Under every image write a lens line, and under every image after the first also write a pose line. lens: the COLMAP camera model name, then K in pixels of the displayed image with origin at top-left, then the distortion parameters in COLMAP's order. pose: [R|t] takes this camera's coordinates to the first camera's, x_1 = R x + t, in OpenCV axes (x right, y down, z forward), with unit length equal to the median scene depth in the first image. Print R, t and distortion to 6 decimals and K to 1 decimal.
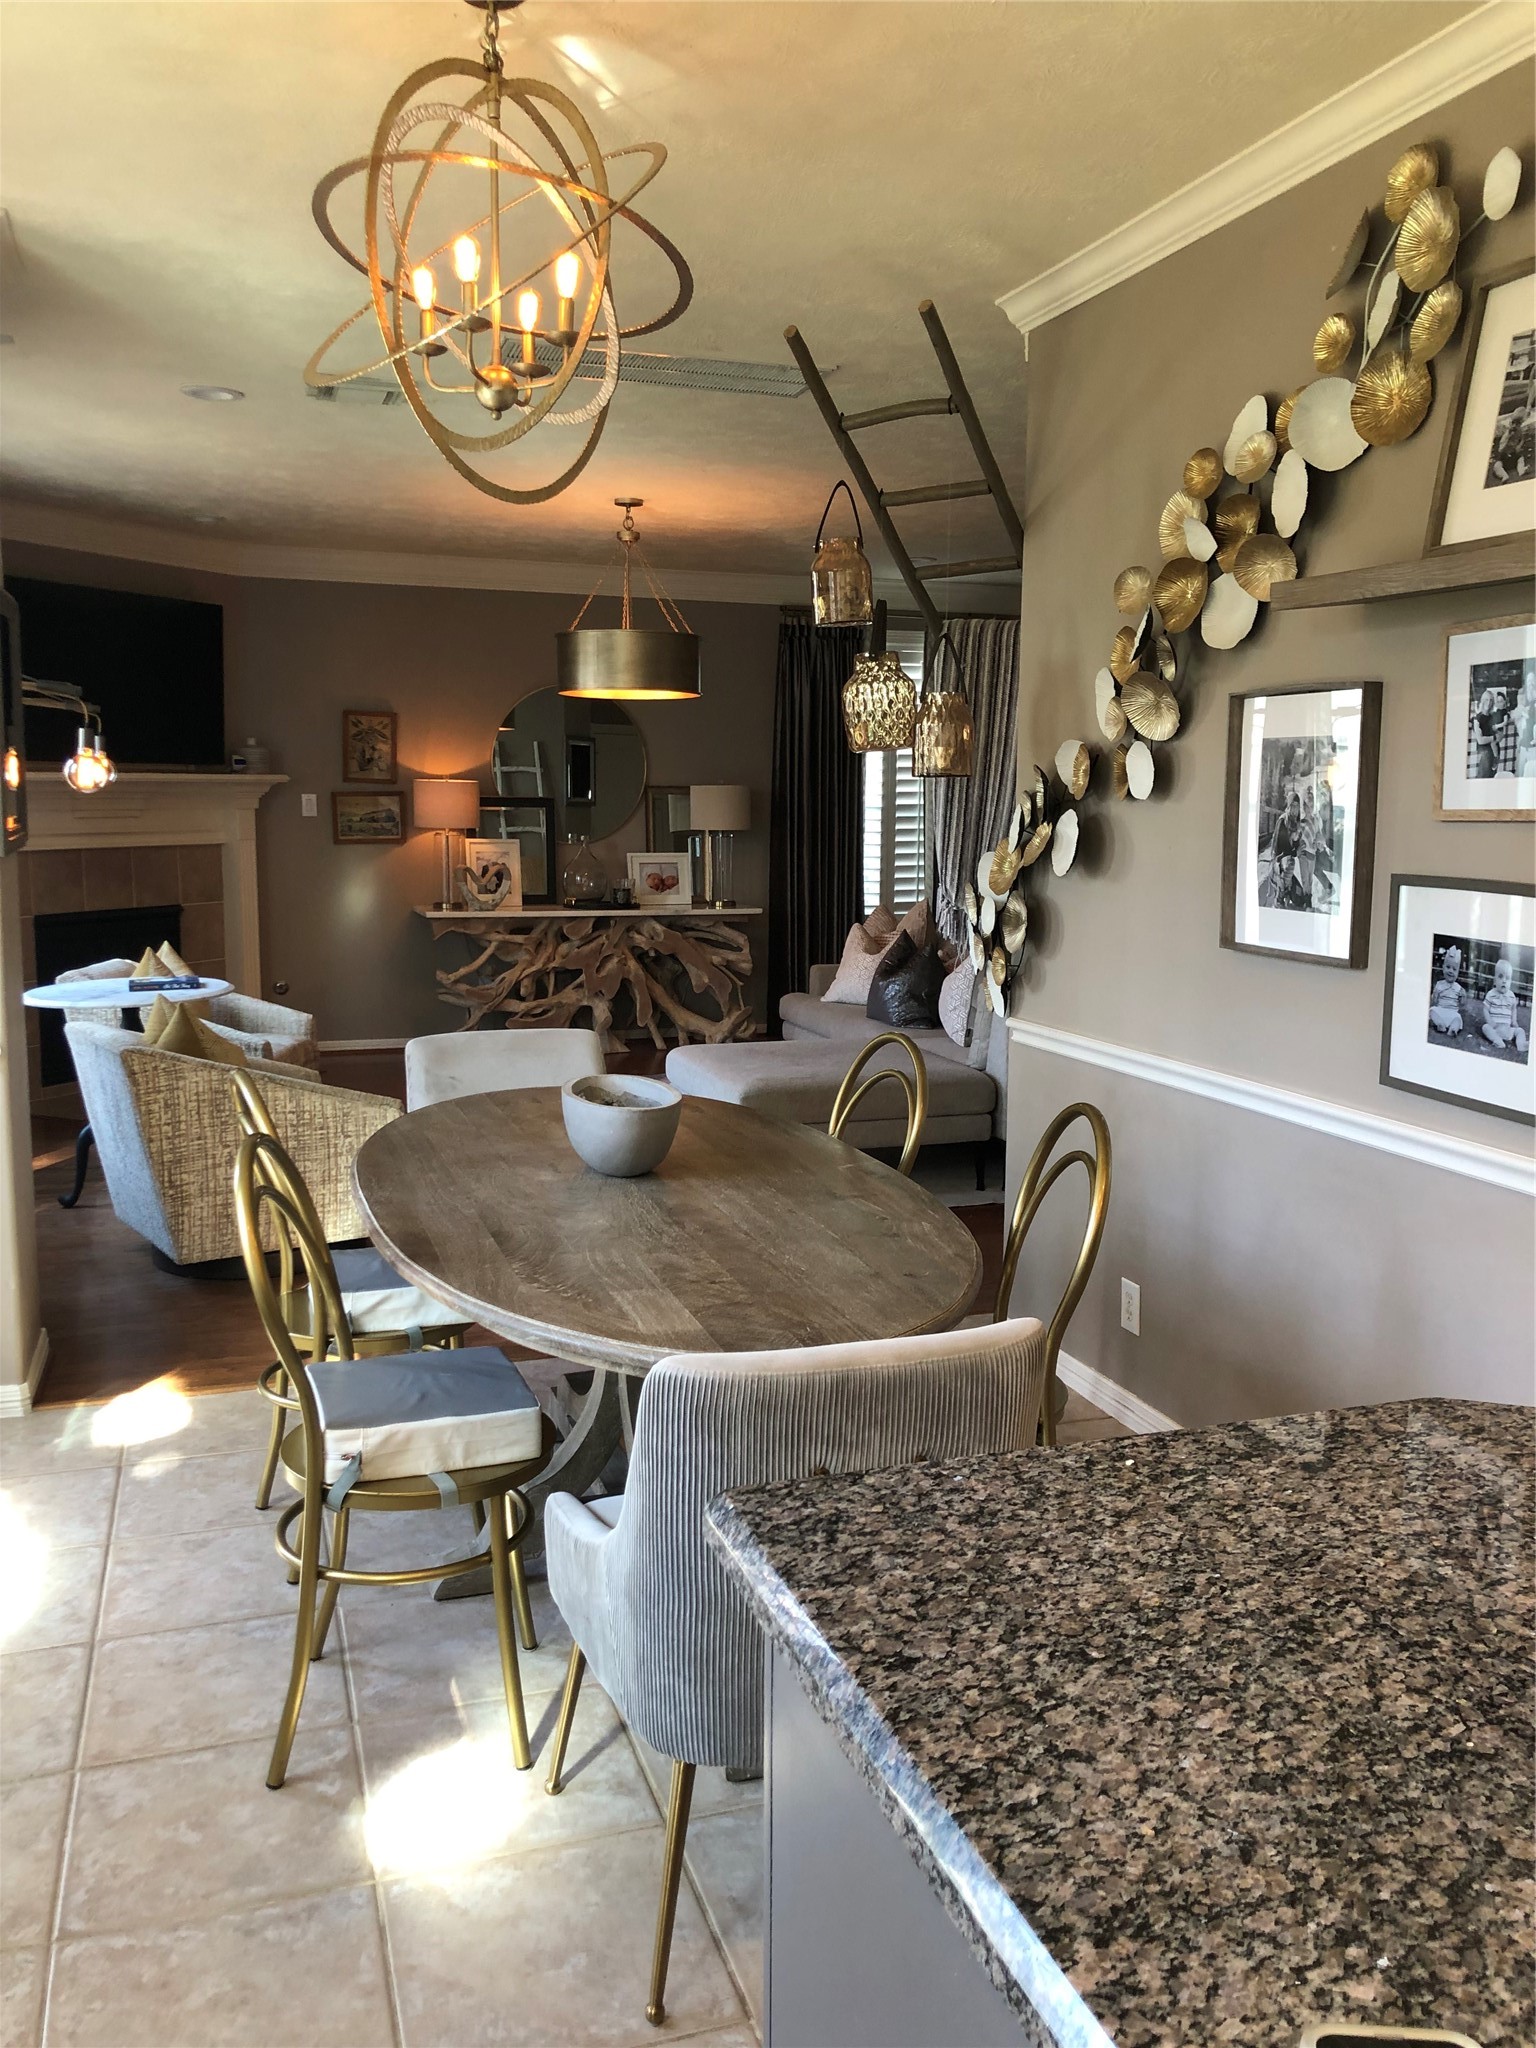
lens RADIAL K [[1675.2, 0, 776.2], [0, 1675.2, 1066.4], [0, 0, 1]] dist [0.038055, -0.076771]
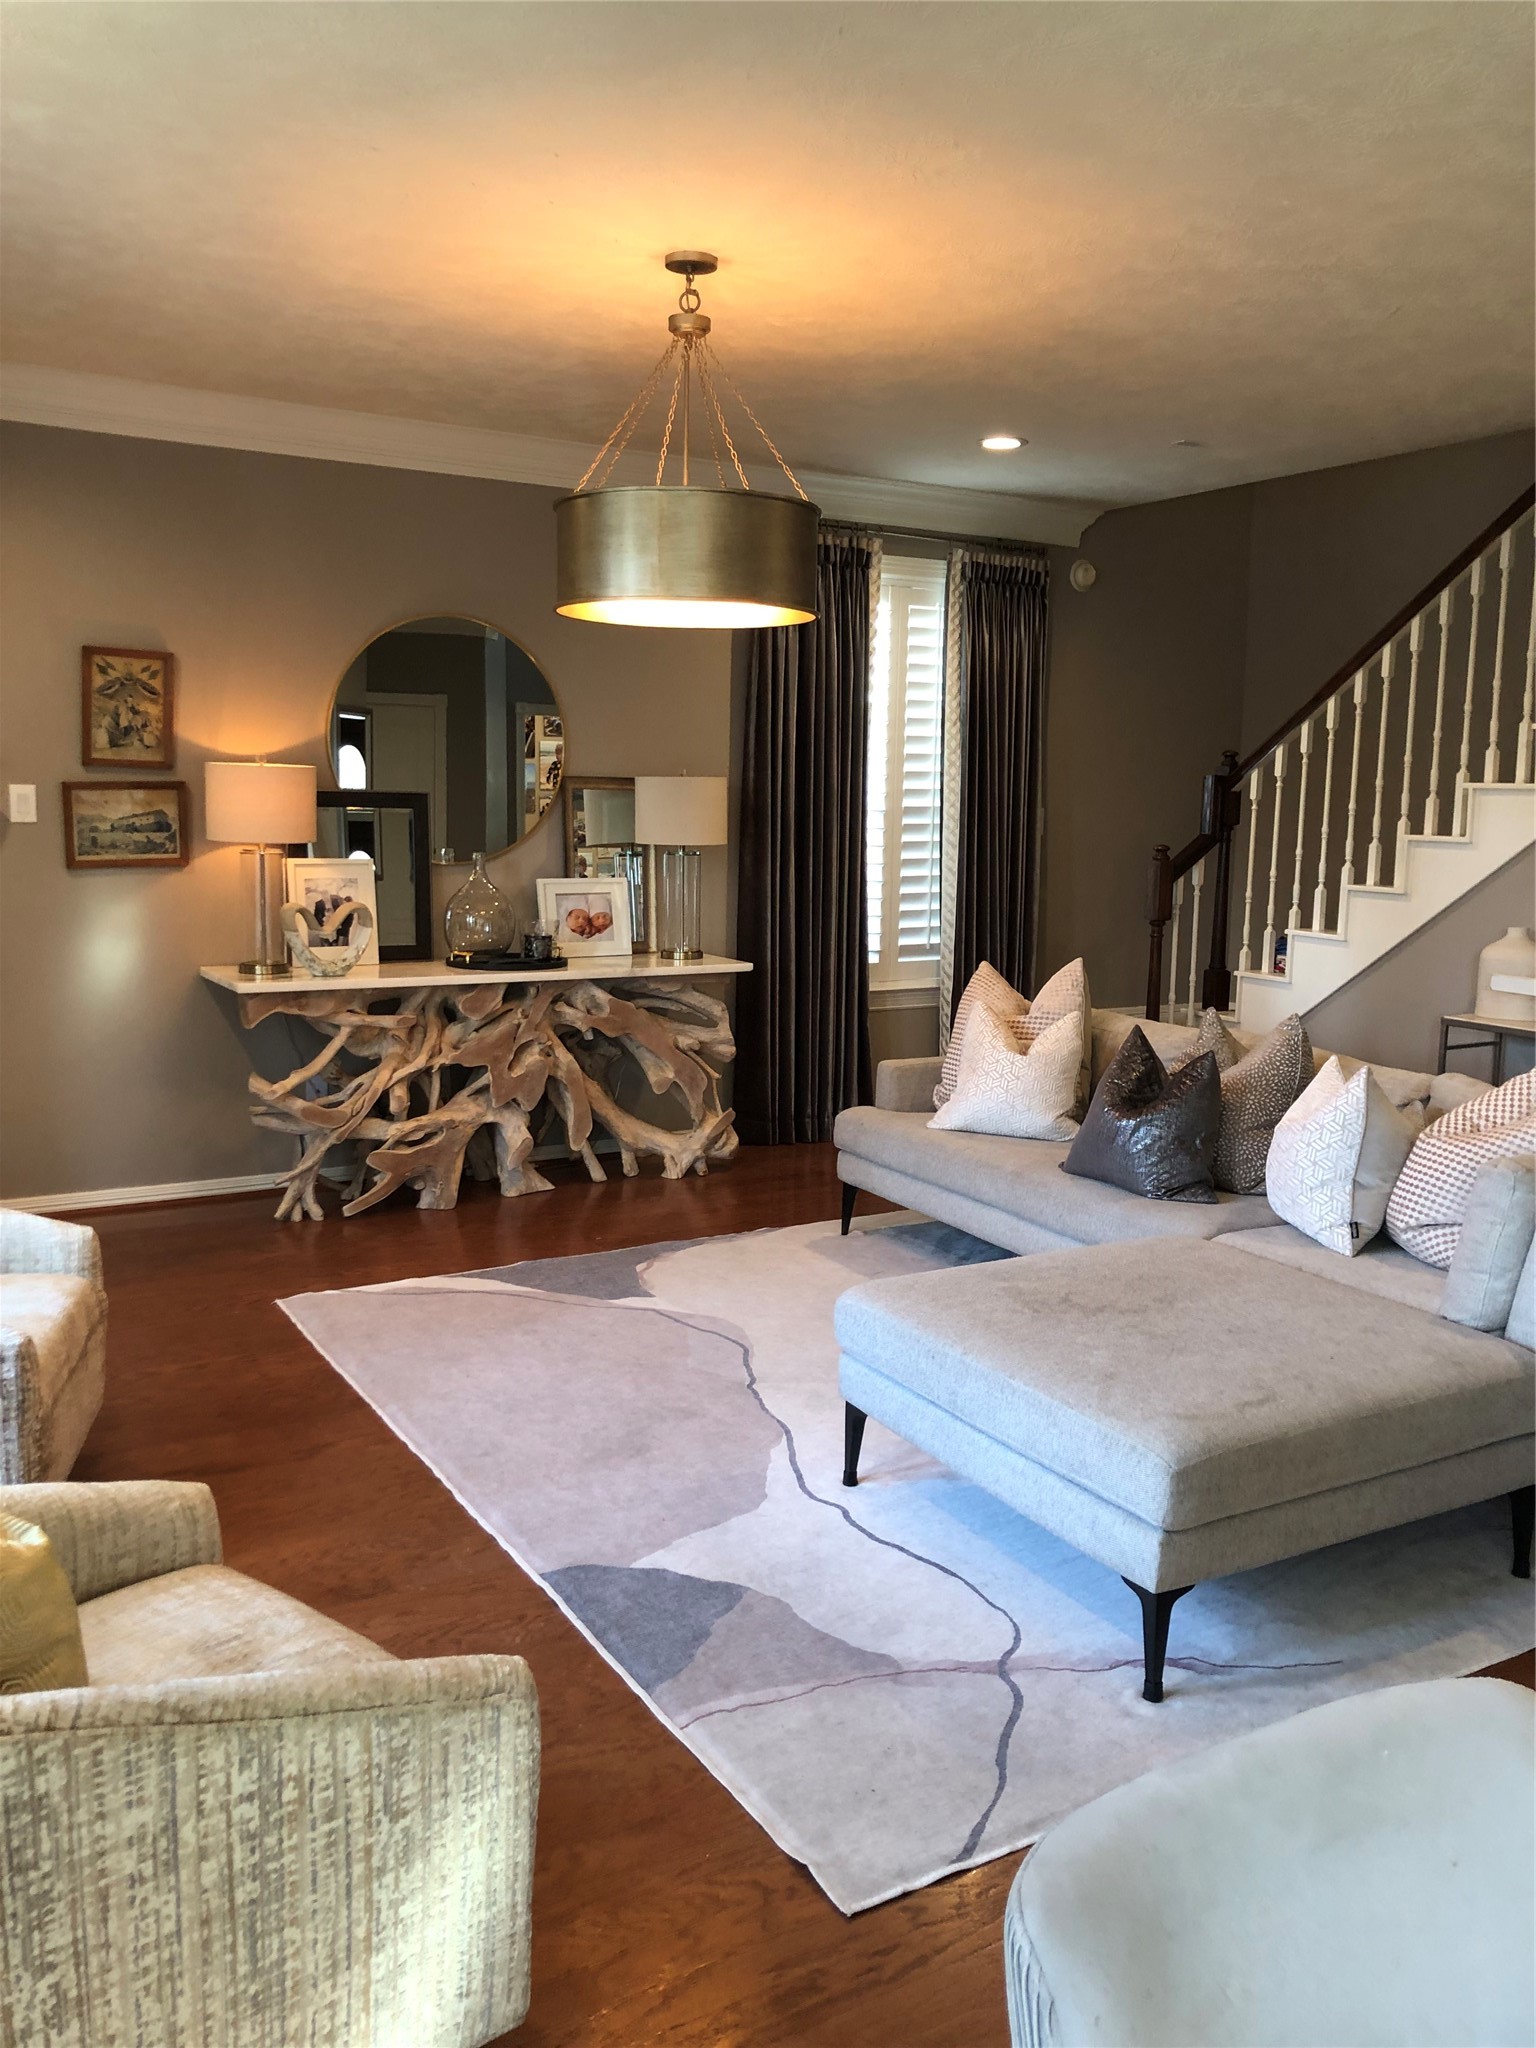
lens RADIAL K [[1675.2, 0, 763.0], [0, 1675.2, 1009.7], [0, 0, 1]] dist [0.038055, -0.076771]
pose [[0.980049, -0.018828, 0.197865, -0.137933], [0.024495, 0.999356, -0.026234, -0.060074], [-0.197243, 0.030557, 0.979878, 0.363220]]
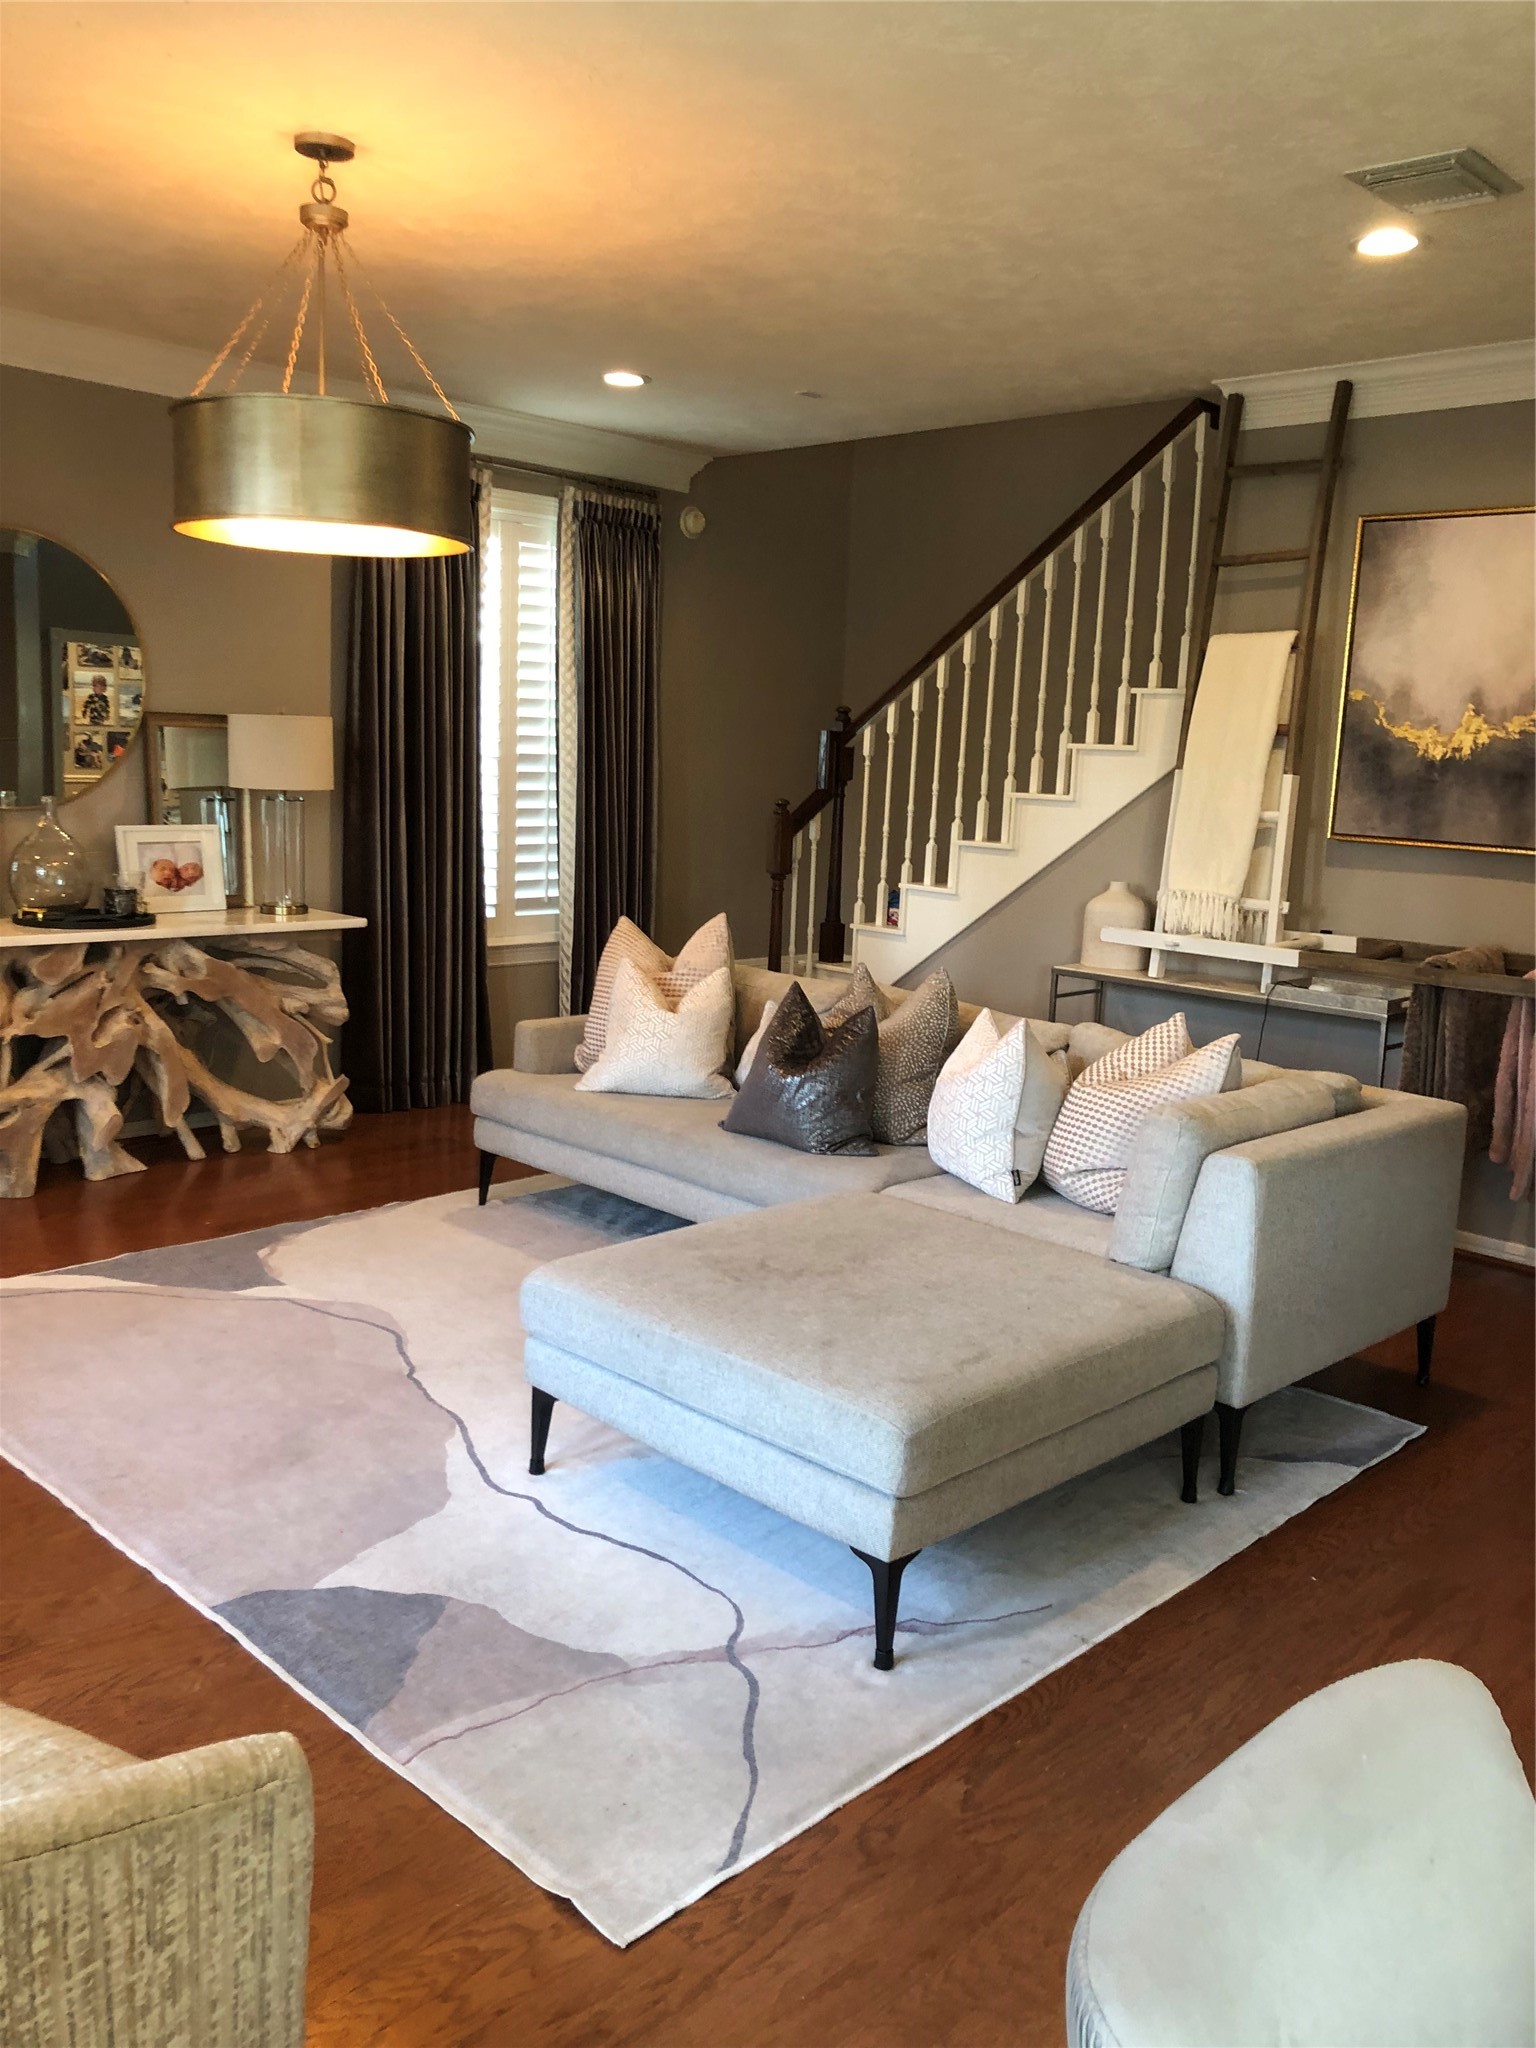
lens RADIAL K [[1675.2, 0, 771.3], [0, 1675.2, 1009.7], [0, 0, 1]] dist [0.038055, -0.076771]
pose [[0.890800, -0.045043, 0.452158, -0.159526], [0.043272, 0.998962, 0.014263, -0.064554], [-0.452330, 0.006860, 0.891824, 0.389726]]
